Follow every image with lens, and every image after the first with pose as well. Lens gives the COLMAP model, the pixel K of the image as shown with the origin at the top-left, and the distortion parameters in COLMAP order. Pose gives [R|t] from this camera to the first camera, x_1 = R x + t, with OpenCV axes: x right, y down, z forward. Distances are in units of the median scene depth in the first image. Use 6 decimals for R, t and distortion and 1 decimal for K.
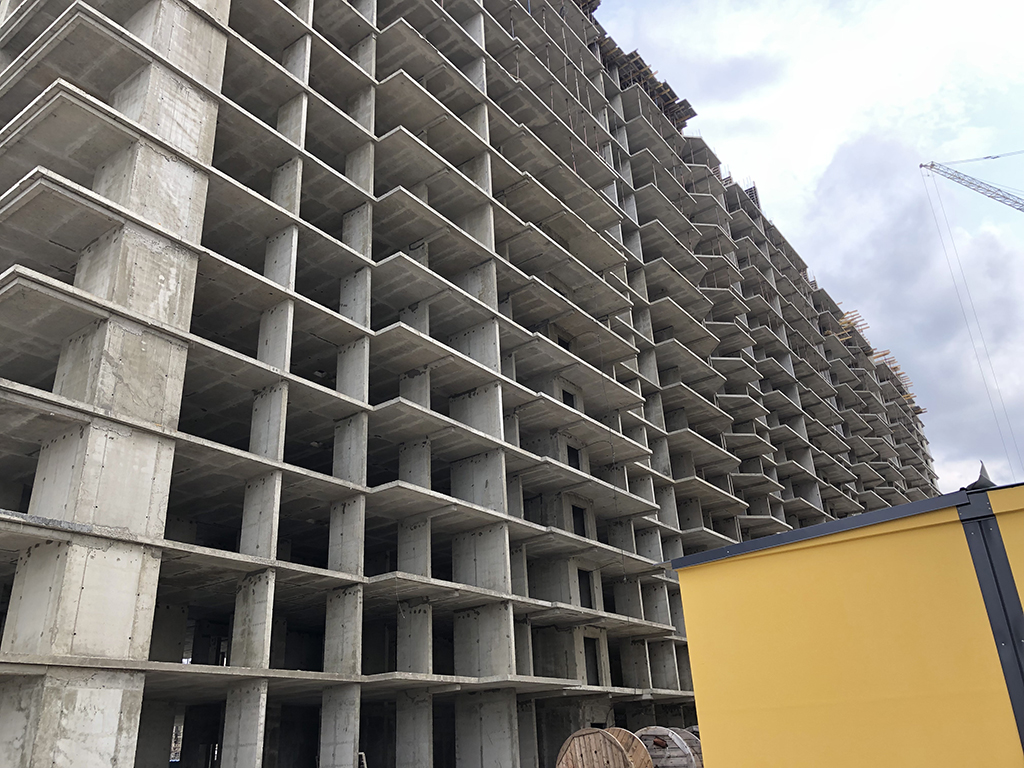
lens RADIAL K [[835.9, 0, 509.4], [0, 835.9, 377.9], [0, 0, 1]] dist [0.040366, -0.031550]
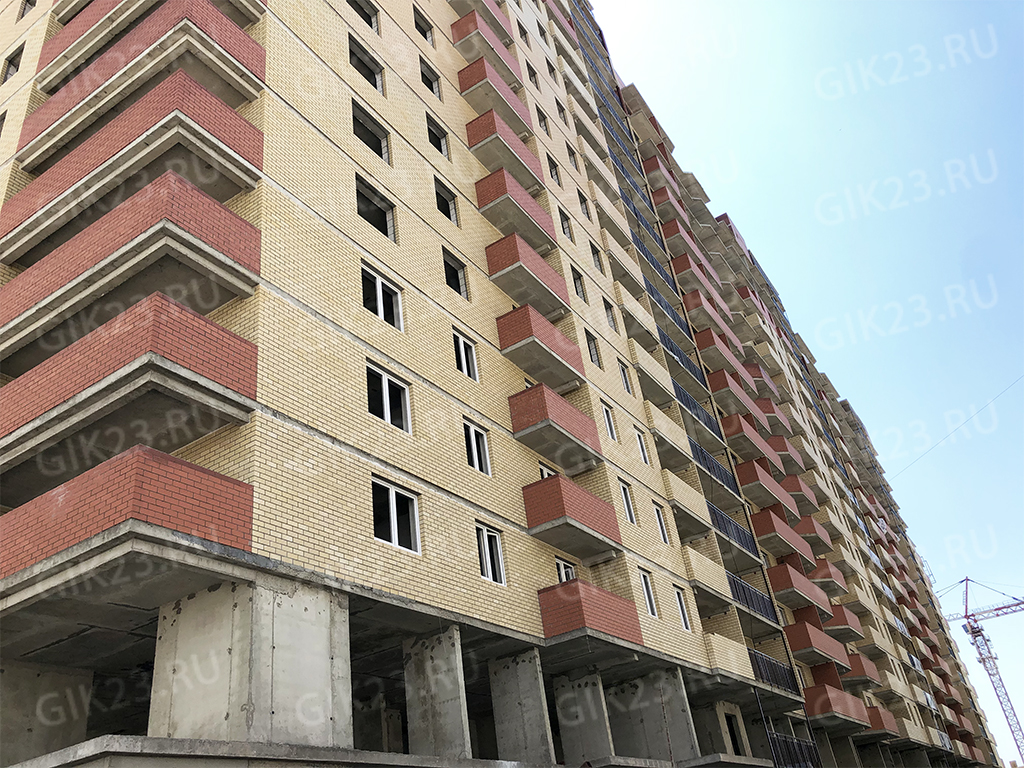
lens RADIAL K [[835.9, 0, 510.6], [0, 835.9, 377.0], [0, 0, 1]] dist [0.040366, -0.031550]
pose [[0.994457, -0.039606, 0.097404, -0.342685], [0.051621, 0.990925, -0.124112, 0.113273], [-0.091604, 0.128452, 0.987476, 0.233861]]
